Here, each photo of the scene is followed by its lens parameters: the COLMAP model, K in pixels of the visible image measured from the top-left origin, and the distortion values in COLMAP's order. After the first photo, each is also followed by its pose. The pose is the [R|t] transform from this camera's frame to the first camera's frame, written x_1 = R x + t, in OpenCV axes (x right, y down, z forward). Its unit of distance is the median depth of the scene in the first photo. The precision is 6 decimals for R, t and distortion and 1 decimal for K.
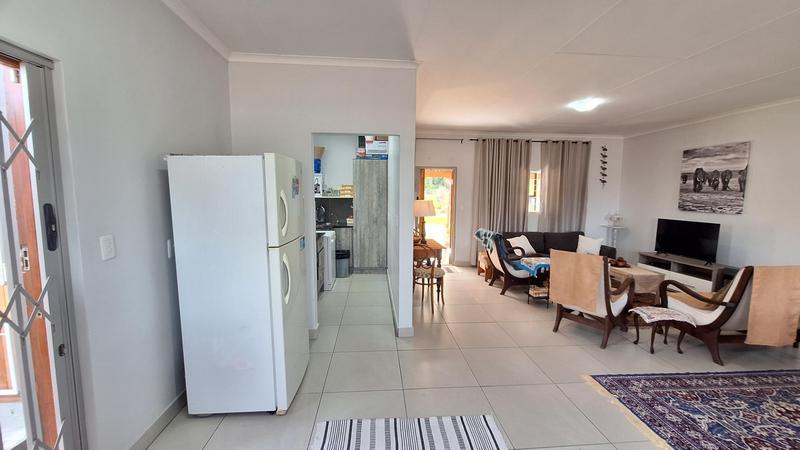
lens RADIAL K [[314.8, 0, 401.8], [0, 314.8, 225.5], [0, 0, 1]] dist [-0.004900, 0.001467]
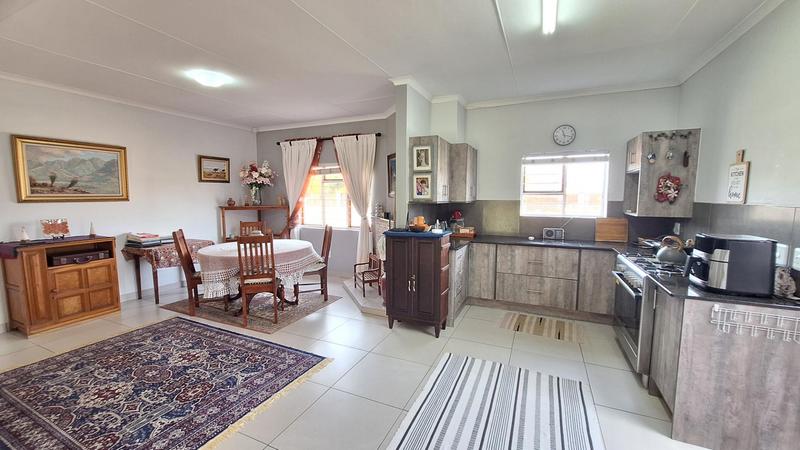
lens RADIAL K [[314.8, 0, 403.3], [0, 314.8, 226.2], [0, 0, 1]] dist [-0.004900, 0.001467]
pose [[-0.877424, -0.059424, 0.476021, -0.039492], [0.037881, 0.980616, 0.192240, -0.045605], [-0.478218, 0.186708, -0.858165, 0.478131]]
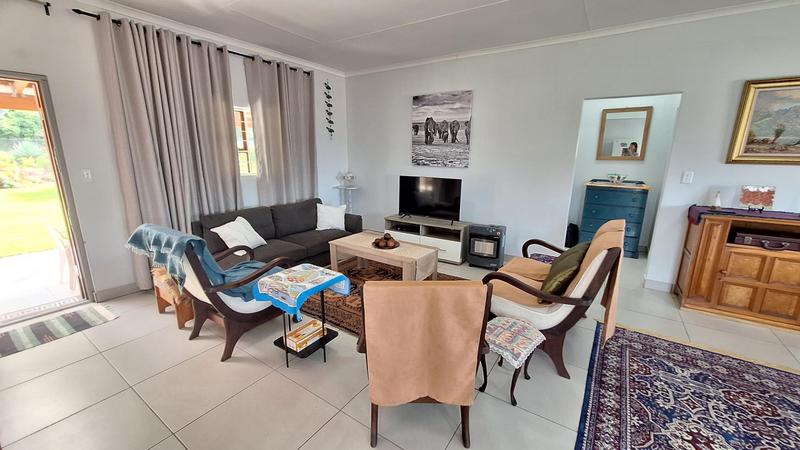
lens RADIAL K [[314.8, 0, 400.9], [0, 314.8, 225.1], [0, 0, 1]] dist [-0.004900, 0.001467]
pose [[0.625177, -0.177201, 0.760101, 0.125794], [0.074557, 0.982991, 0.167840, -0.030310], [-0.776913, -0.048259, 0.627755, 0.400593]]
